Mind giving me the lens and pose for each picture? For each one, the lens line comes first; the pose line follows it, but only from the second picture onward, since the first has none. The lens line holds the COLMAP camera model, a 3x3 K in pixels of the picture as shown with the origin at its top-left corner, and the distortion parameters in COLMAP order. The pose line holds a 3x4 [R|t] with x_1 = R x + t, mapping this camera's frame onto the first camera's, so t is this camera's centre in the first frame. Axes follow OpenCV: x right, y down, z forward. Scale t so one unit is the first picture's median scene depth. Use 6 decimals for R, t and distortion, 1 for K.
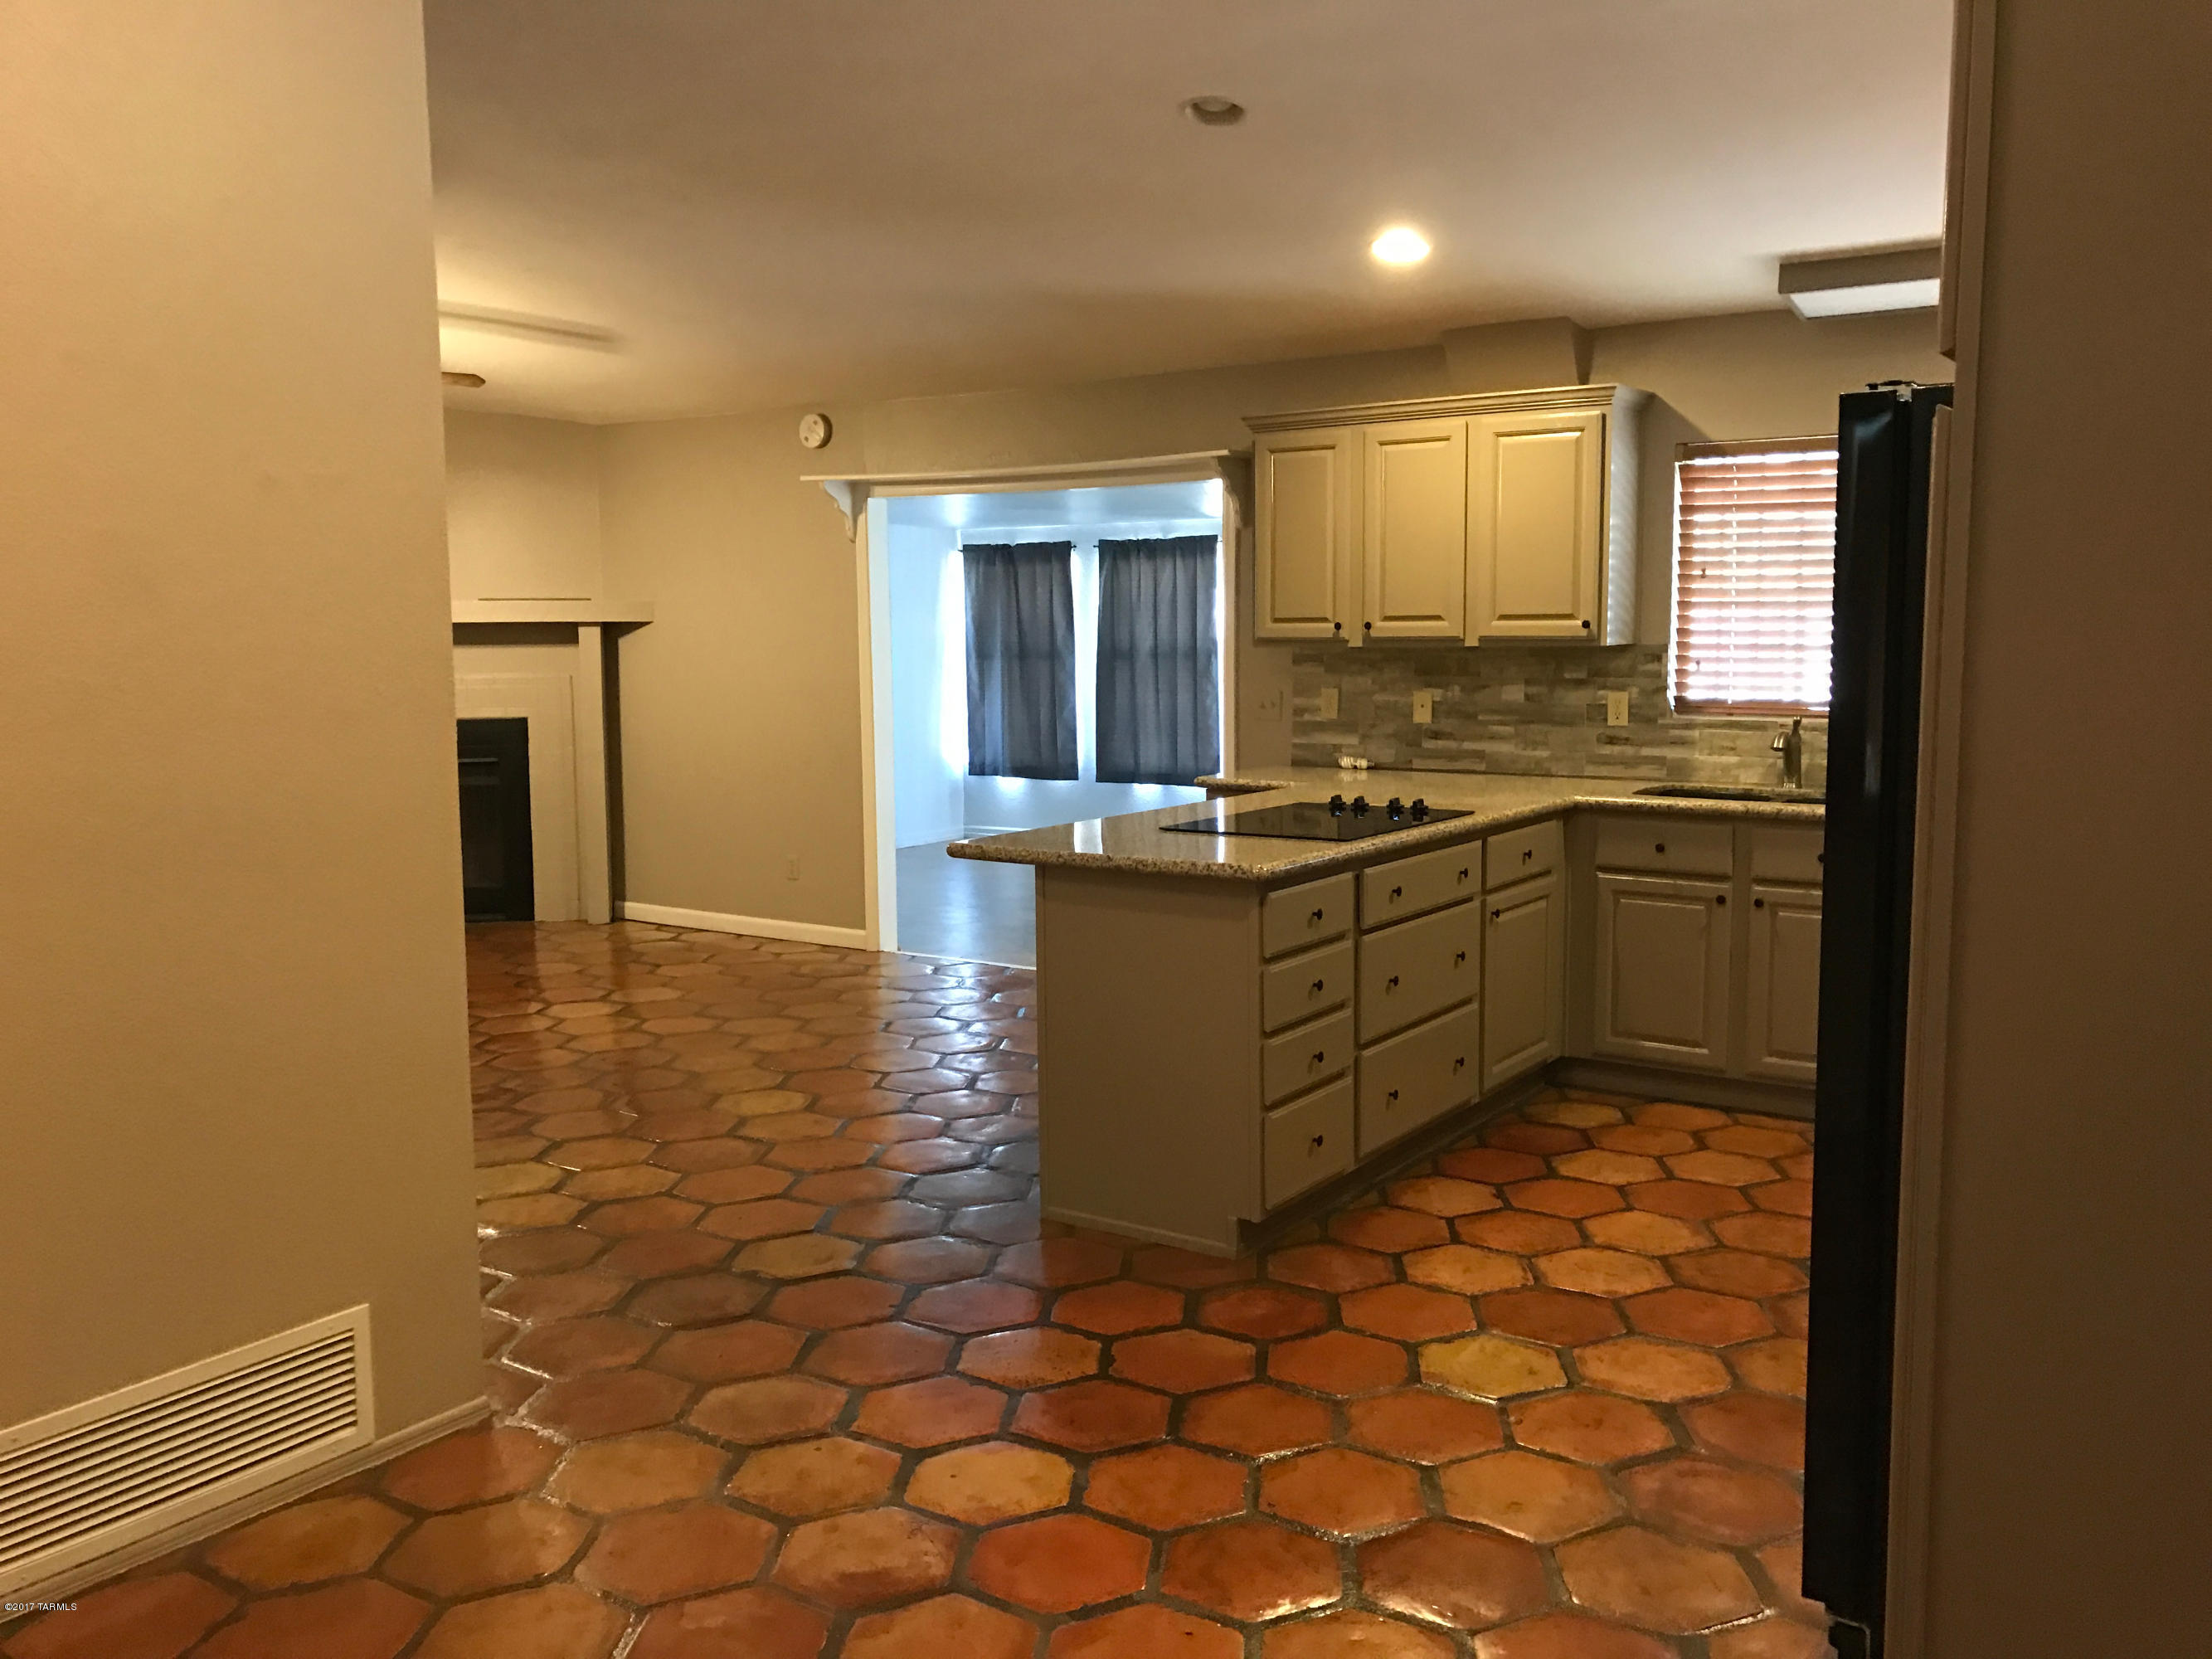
lens RADIAL K [[1819.4, 0, 1130.0], [0, 1819.4, 824.3], [0, 0, 1]] dist [0.041617, -0.030525]
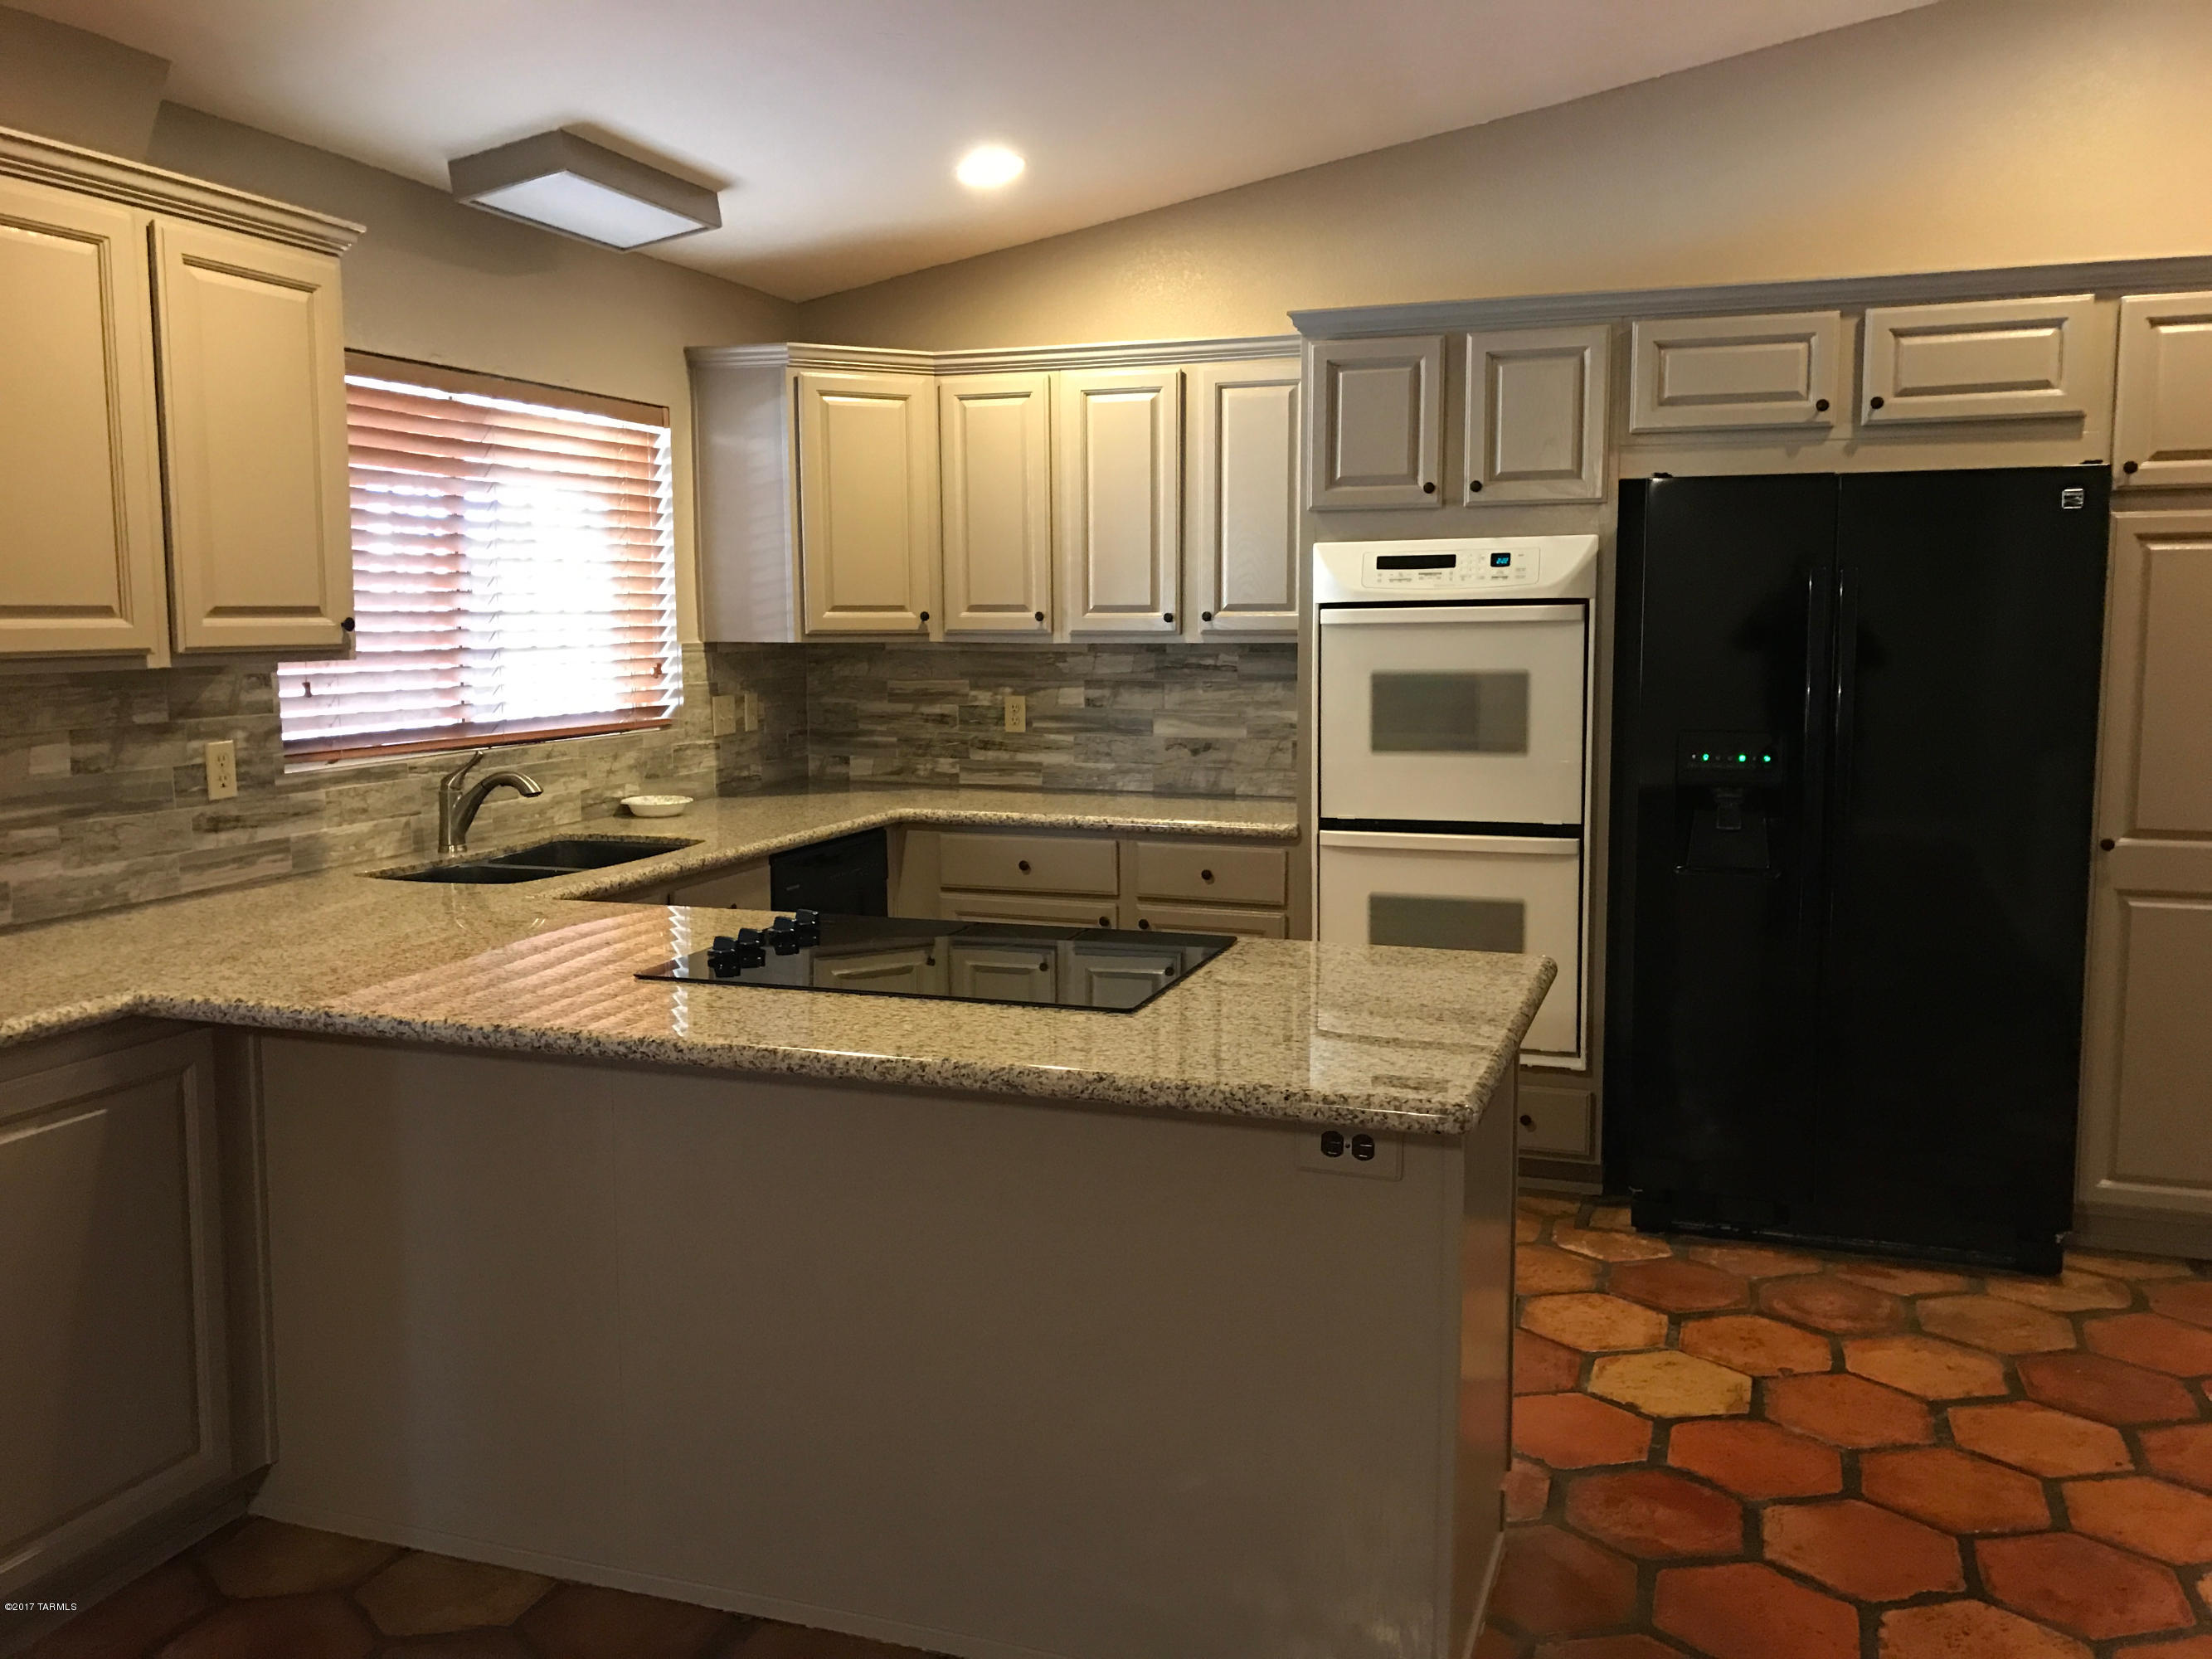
lens RADIAL K [[1819.4, 0, 1099.2], [0, 1819.4, 806.5], [0, 0, 1]] dist [0.041617, -0.030525]
pose [[-0.252974, -0.097870, 0.962510, -0.360359], [0.112335, 0.985170, 0.129698, -0.093682], [-0.960929, 0.140934, -0.238228, 0.849699]]
